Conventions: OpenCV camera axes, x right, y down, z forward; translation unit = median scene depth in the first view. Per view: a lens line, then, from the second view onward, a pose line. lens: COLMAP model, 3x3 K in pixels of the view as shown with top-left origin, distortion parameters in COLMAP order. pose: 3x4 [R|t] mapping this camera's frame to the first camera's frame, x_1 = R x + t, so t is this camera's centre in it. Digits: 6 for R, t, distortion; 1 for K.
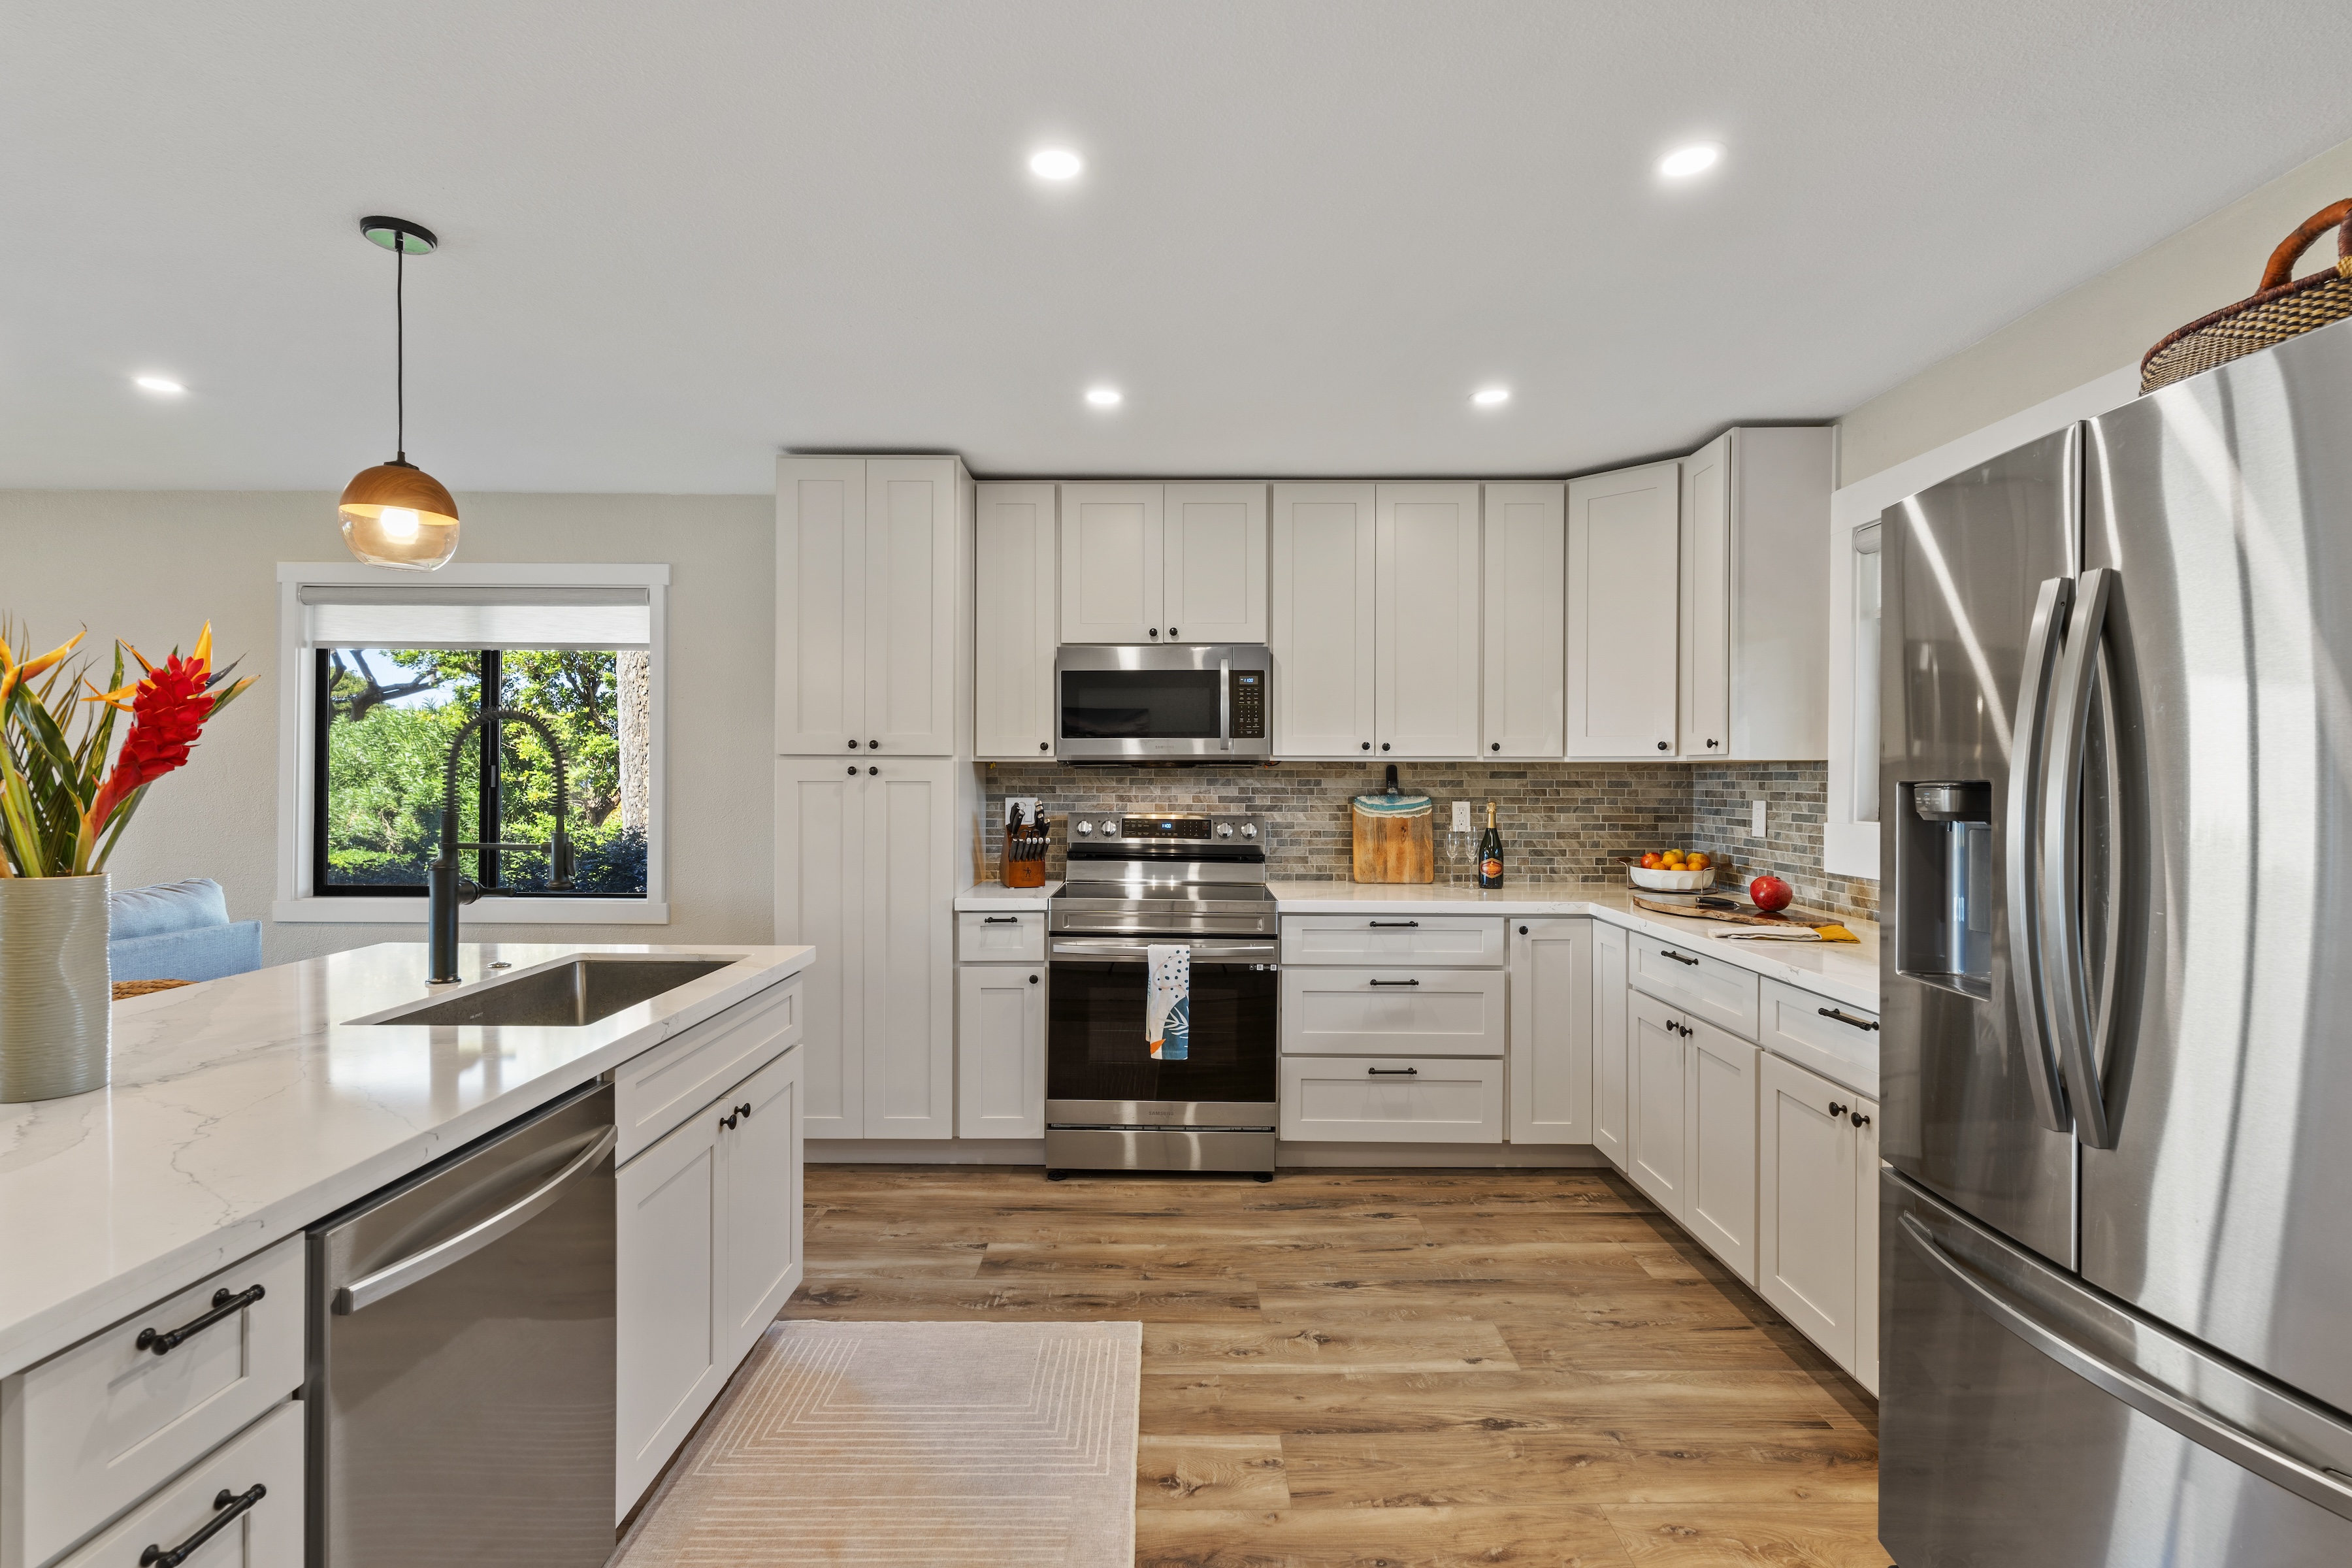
lens RADIAL K [[1133.8, 0, 1178.6], [0, 1133.8, 760.5], [0, 0, 1]] dist [0.000724, 0.000189]
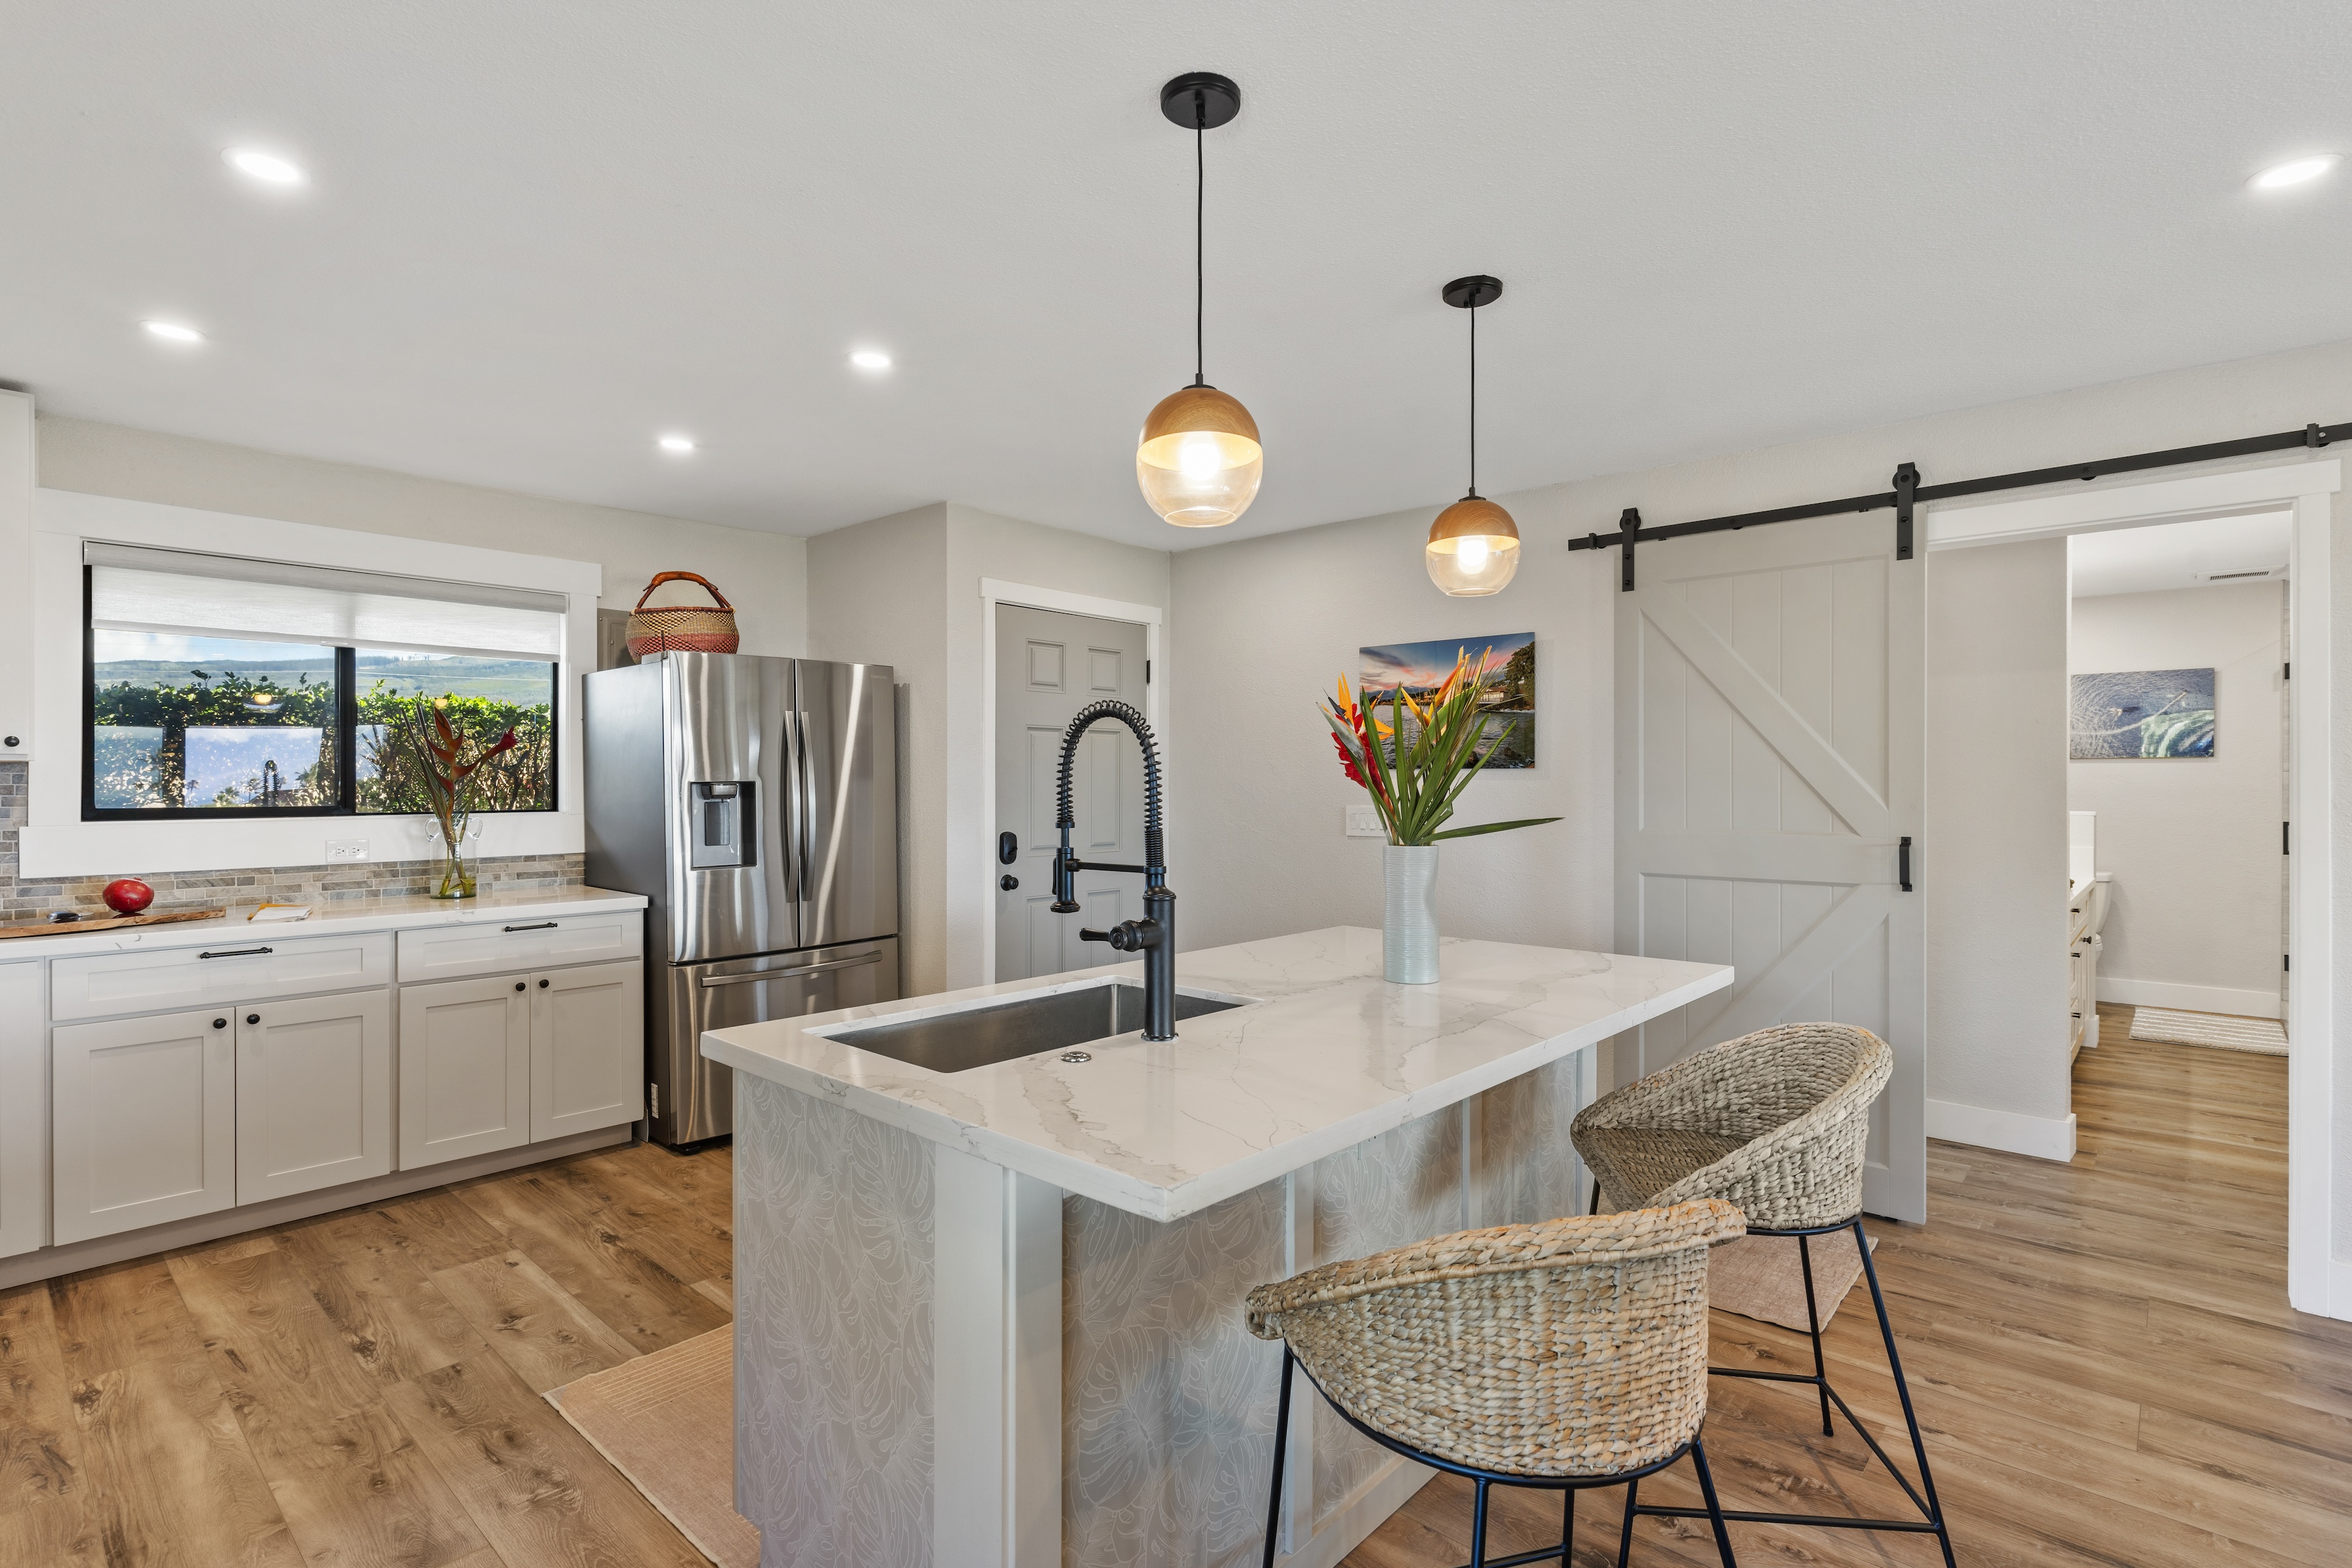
lens RADIAL K [[1077.5, 0, 1223.3], [0, 1077.5, 785.3], [0, 0, 1]] dist [0.001037, 0.000211]
pose [[-0.772802, -0.005573, 0.634623, -0.730240], [-0.009747, 0.999948, -0.003088, 0.011888], [-0.634572, -0.008572, -0.772816, 0.984046]]
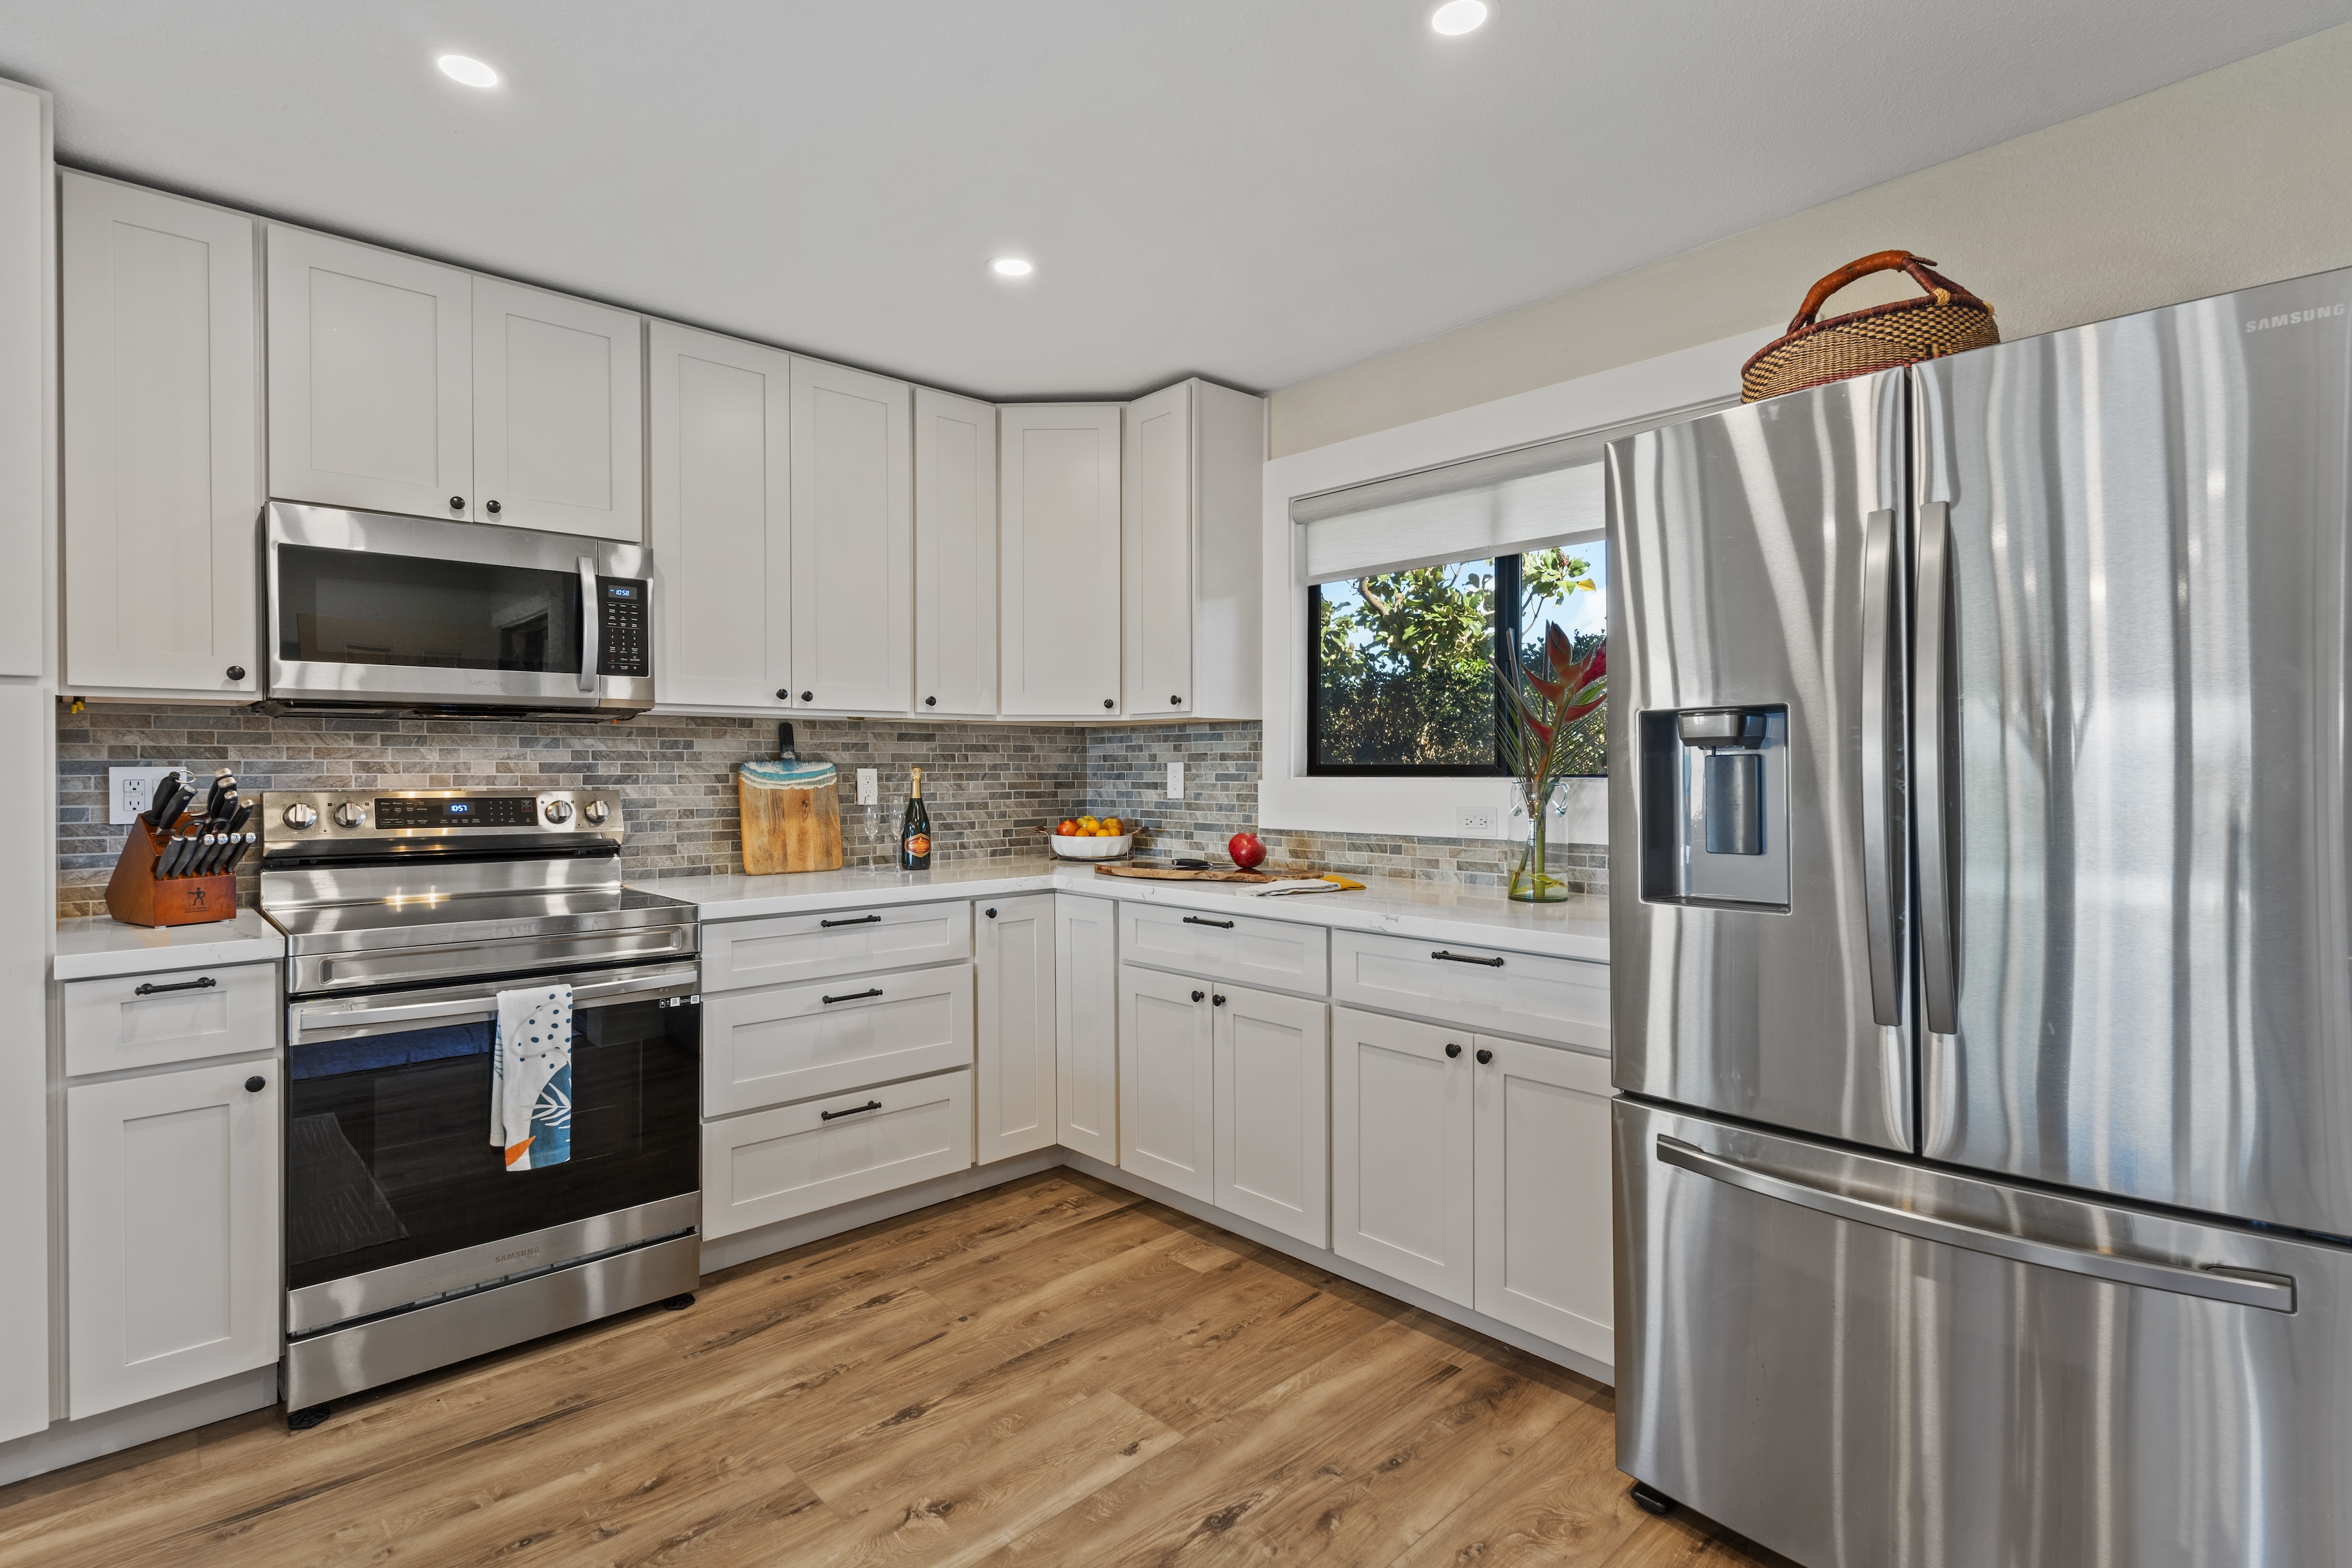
lens RADIAL K [[1133.8, 0, 1178.6], [0, 1133.8, 760.5], [0, 0, 1]] dist [0.000724, 0.000189]
pose [[0.723251, -0.001413, 0.690584, -0.184039], [-0.002770, 0.999984, 0.004948, 0.029703], [-0.690580, -0.005491, 0.723235, 0.282708]]
